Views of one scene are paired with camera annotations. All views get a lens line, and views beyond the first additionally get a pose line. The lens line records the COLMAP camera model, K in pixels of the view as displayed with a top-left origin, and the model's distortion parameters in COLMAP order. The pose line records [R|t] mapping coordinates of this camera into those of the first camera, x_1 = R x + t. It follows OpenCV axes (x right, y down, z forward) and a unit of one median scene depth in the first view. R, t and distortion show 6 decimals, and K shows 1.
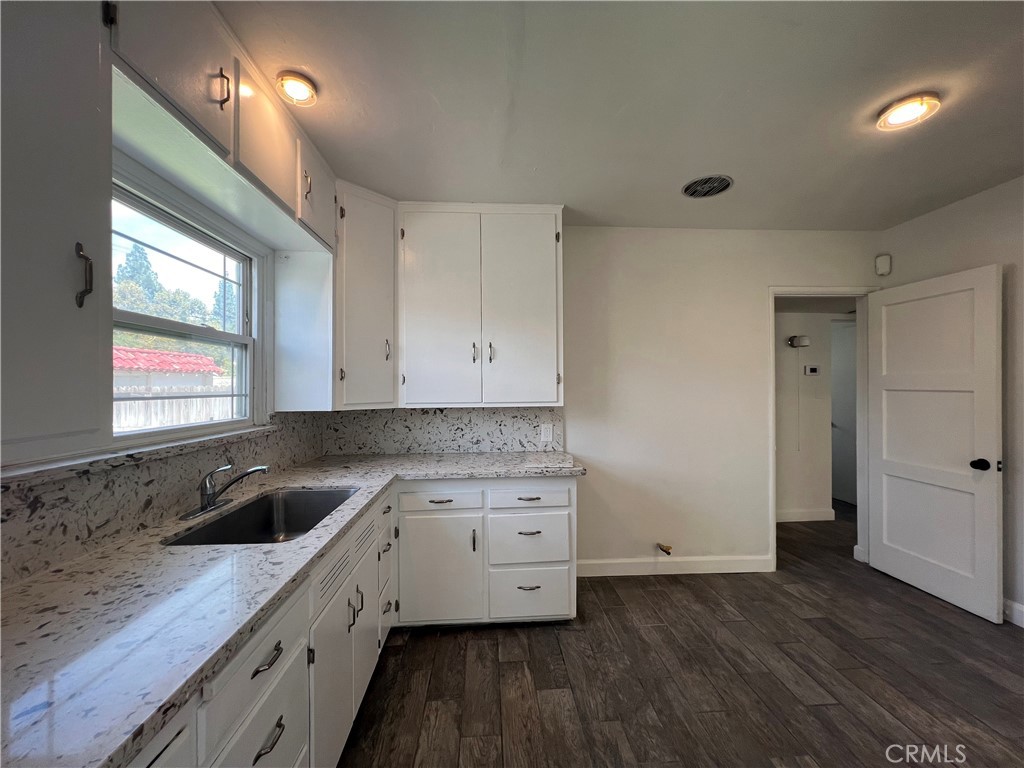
lens RADIAL K [[412.8, 0, 512.4], [0, 412.8, 385.2], [0, 0, 1]] dist [-0.001462, 0.000088]
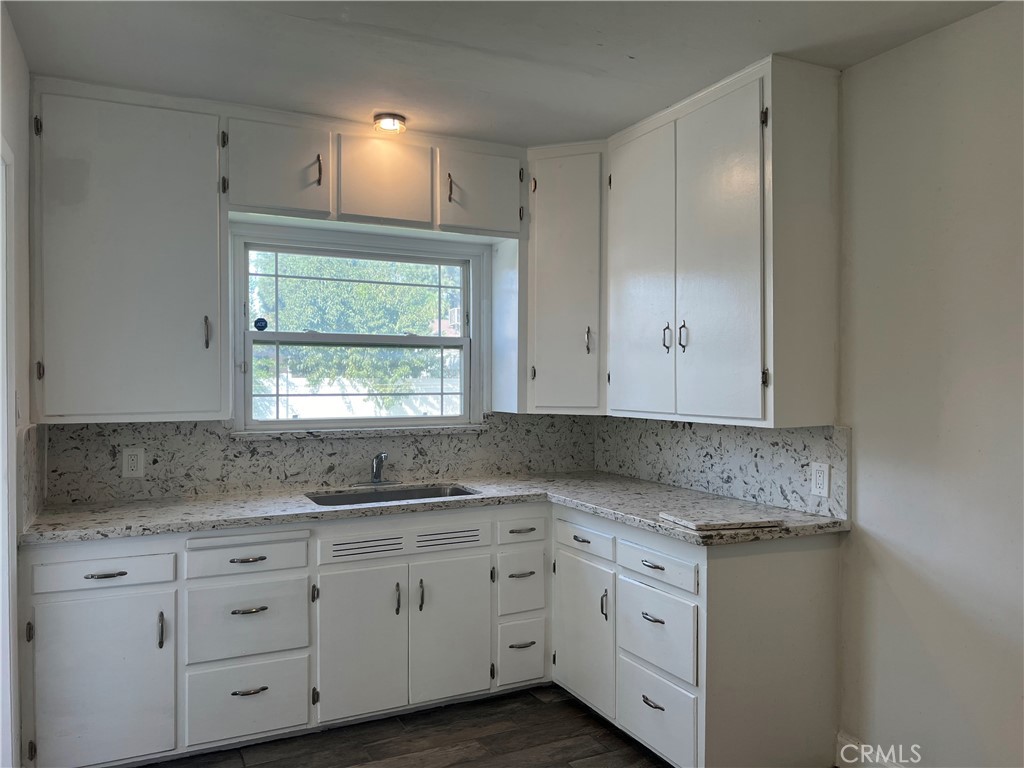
lens RADIAL K [[771.8, 0, 510.5], [0, 771.8, 389.0], [0, 0, 1]] dist [0.078256, -0.089701]
pose [[0.377434, 0.020122, -0.925818, 1.080877], [0.000127, 0.999763, 0.021781, -0.027209], [0.926036, -0.008338, 0.377342, 0.339014]]
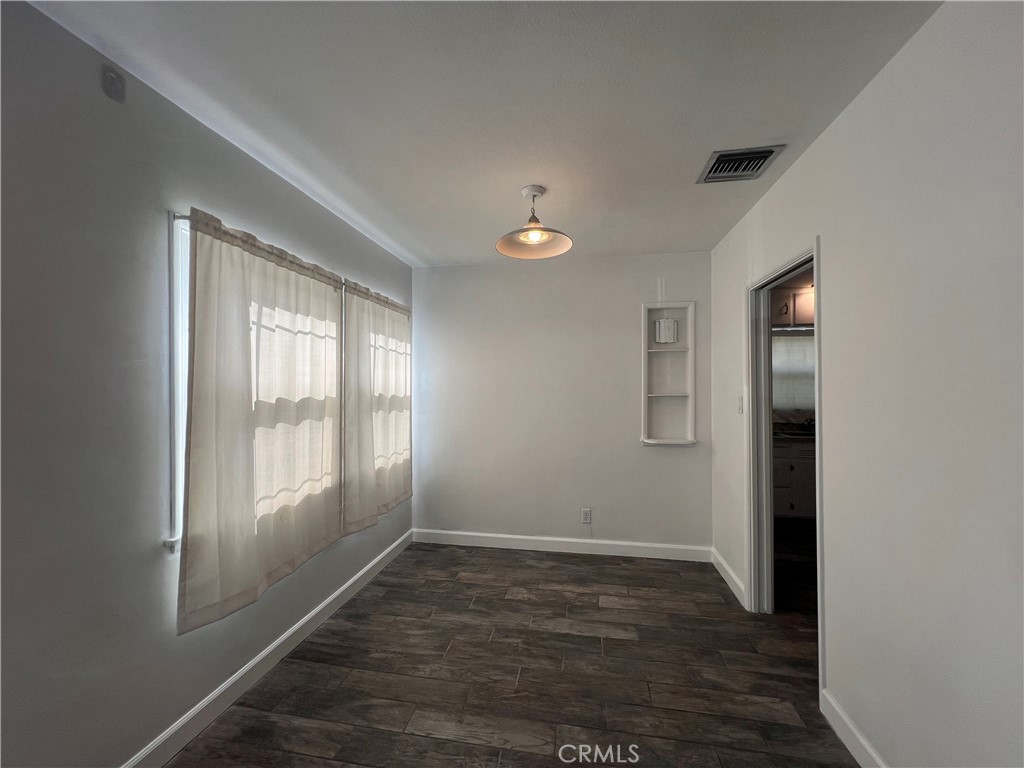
lens RADIAL K [[412.8, 0, 512.4], [0, 412.8, 385.2], [0, 0, 1]] dist [-0.001462, 0.000088]
pose [[-0.232987, 0.000482, -0.972480, 1.864686], [0.006573, 0.999978, -0.001079, -0.035803], [0.972458, -0.006643, -0.232985, -0.271559]]
